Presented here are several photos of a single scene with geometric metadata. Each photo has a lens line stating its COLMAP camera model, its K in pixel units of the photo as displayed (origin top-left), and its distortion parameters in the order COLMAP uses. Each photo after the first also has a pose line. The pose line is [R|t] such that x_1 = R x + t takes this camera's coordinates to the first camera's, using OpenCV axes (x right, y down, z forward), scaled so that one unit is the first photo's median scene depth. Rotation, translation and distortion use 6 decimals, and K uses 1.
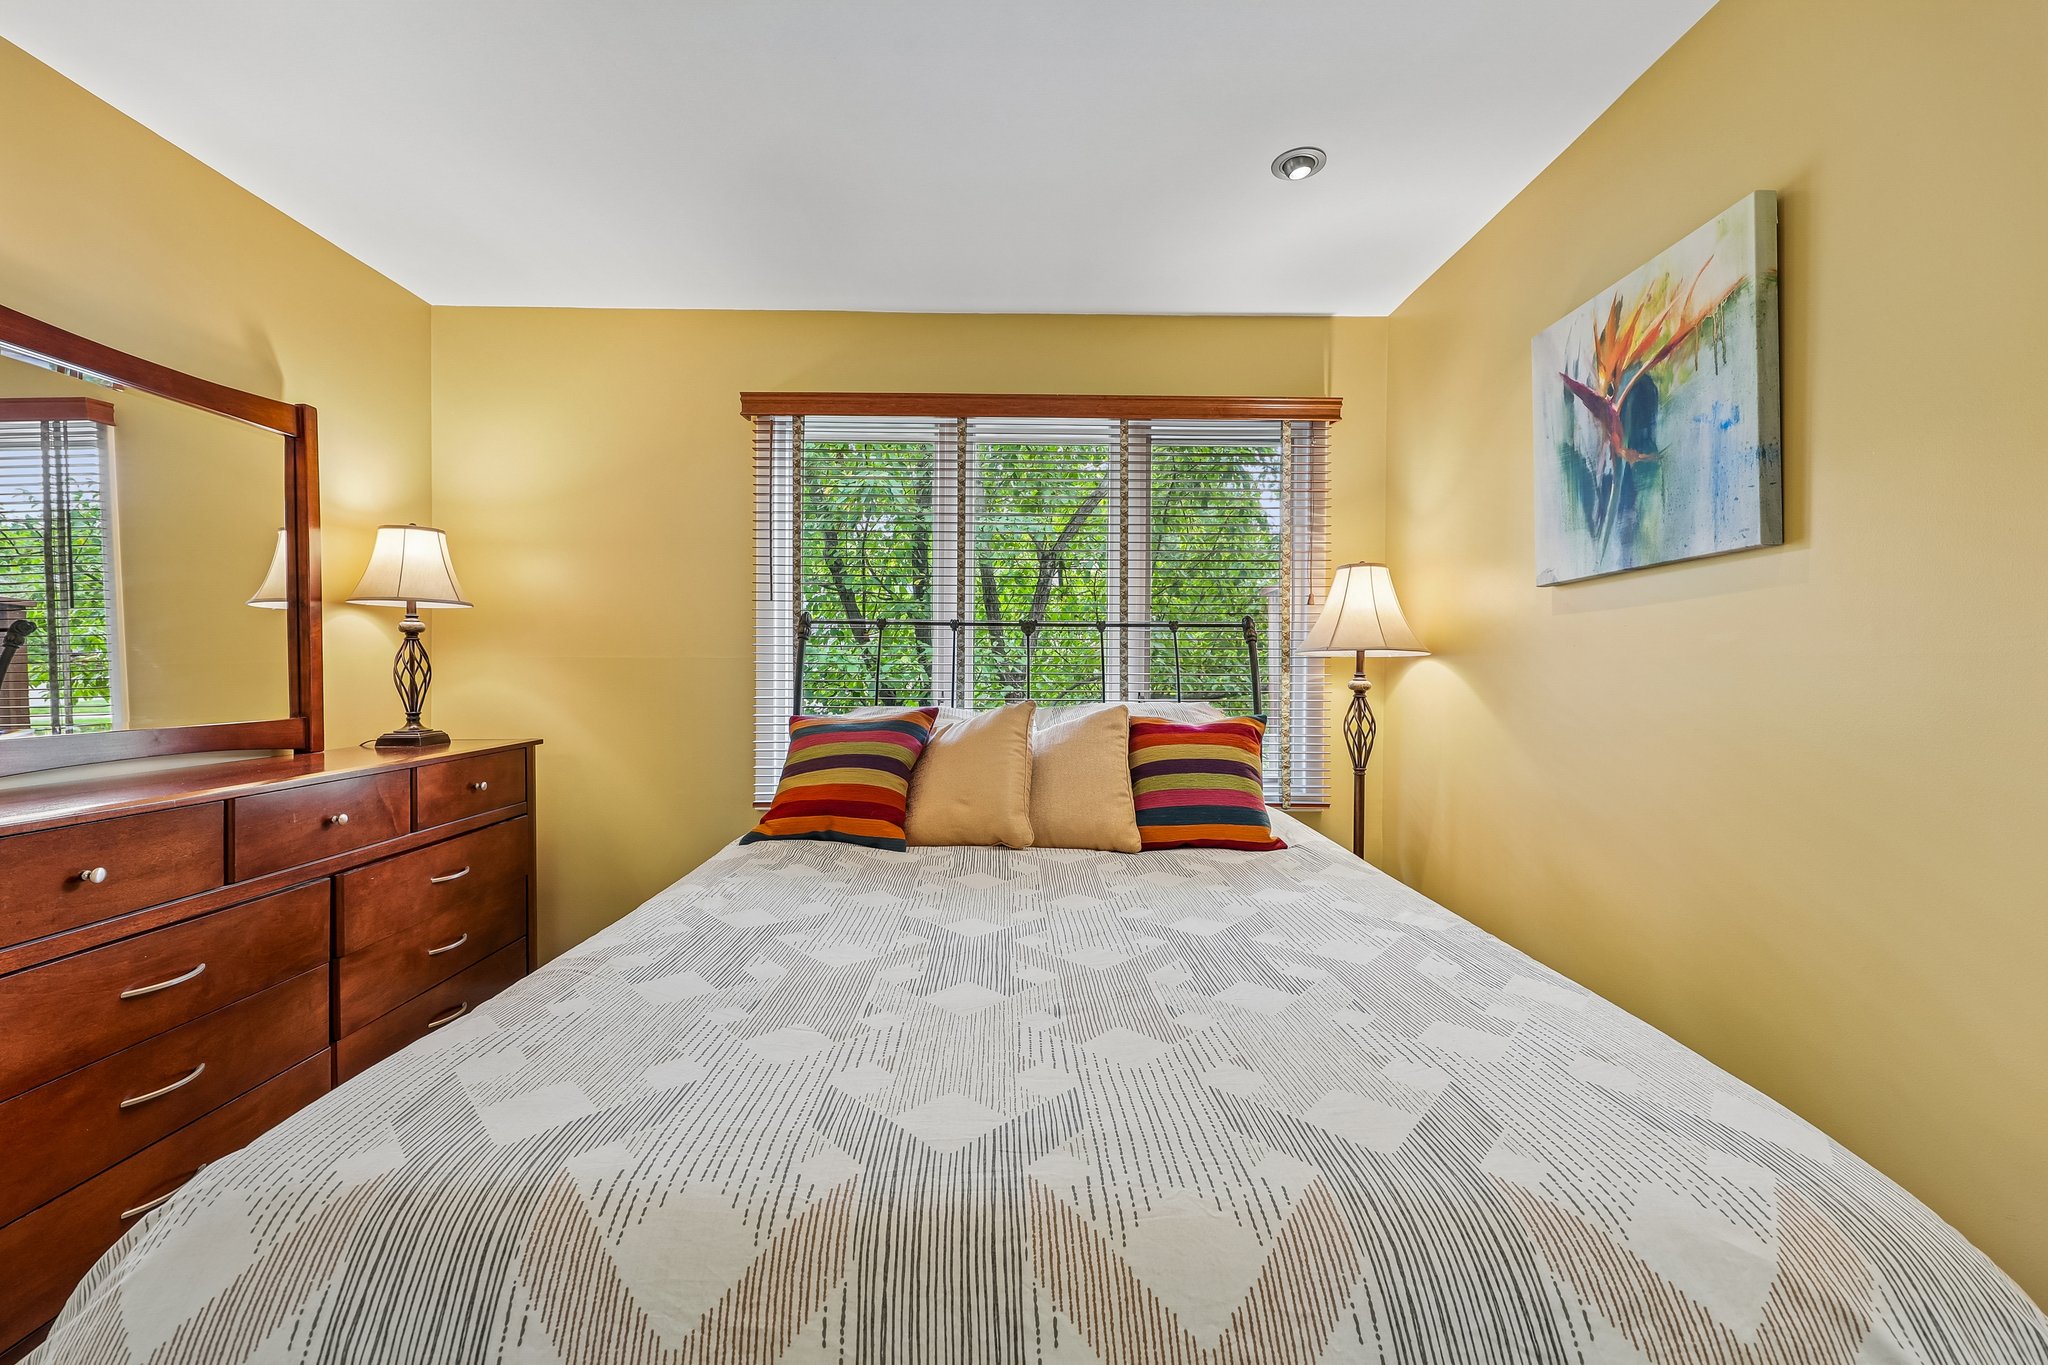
lens RADIAL K [[828.3, 0, 1022.3], [0, 828.3, 675.4], [0, 0, 1]] dist [0.002605, 0.000269]
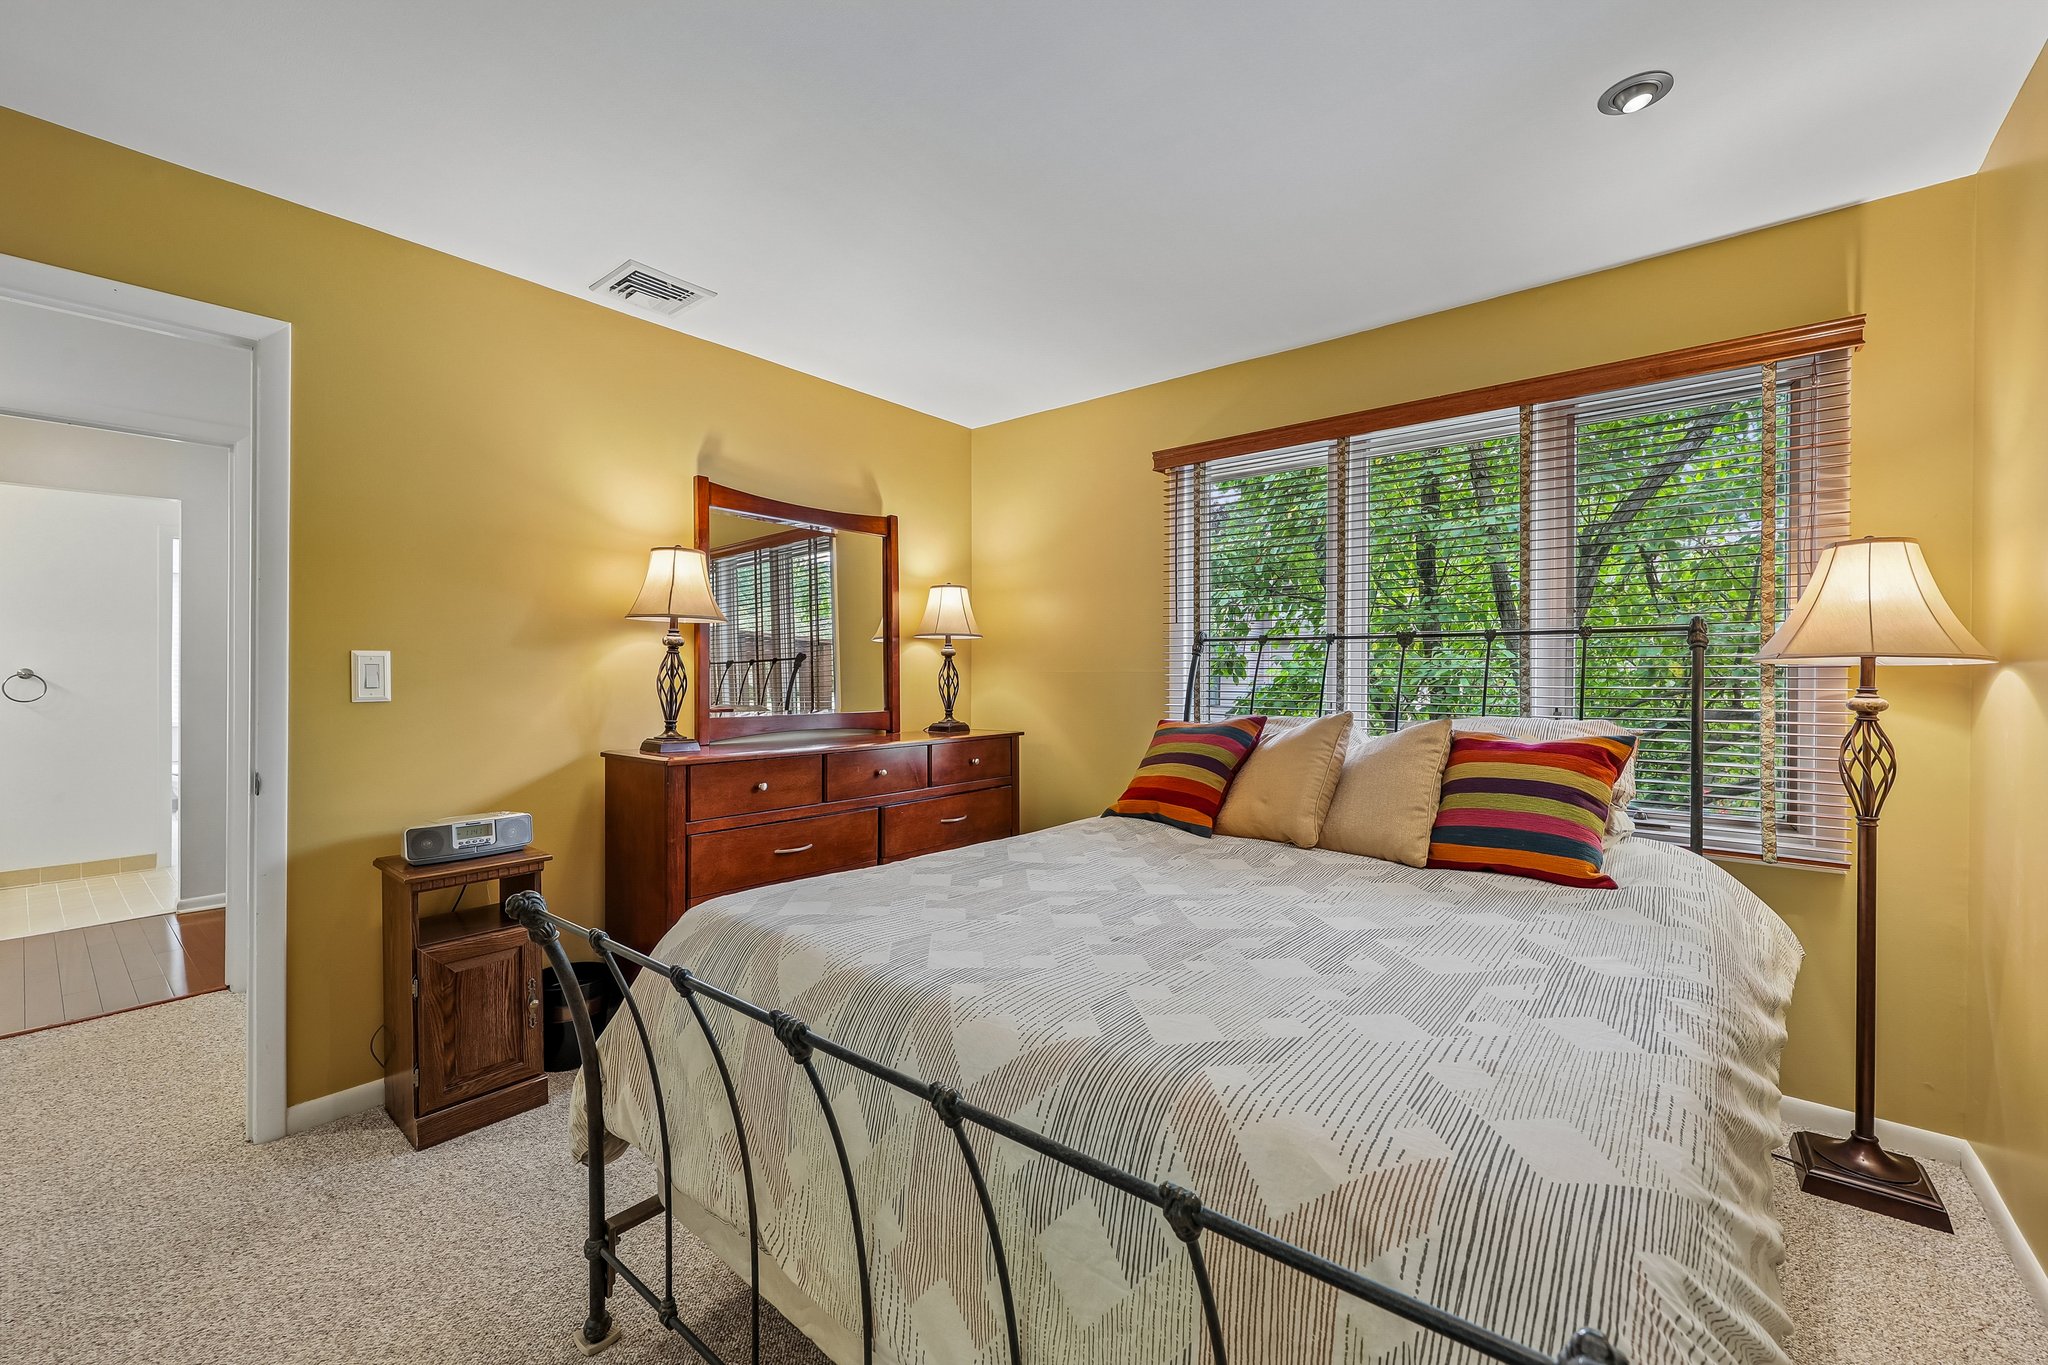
lens RADIAL K [[828.3, 0, 1022.3], [0, 828.3, 675.4], [0, 0, 1]] dist [0.002605, 0.000269]
pose [[0.763838, -0.002588, -0.645403, 0.375670], [-0.006243, 0.999916, -0.011399, -0.000635], [0.645378, 0.012736, 0.763757, -0.057472]]
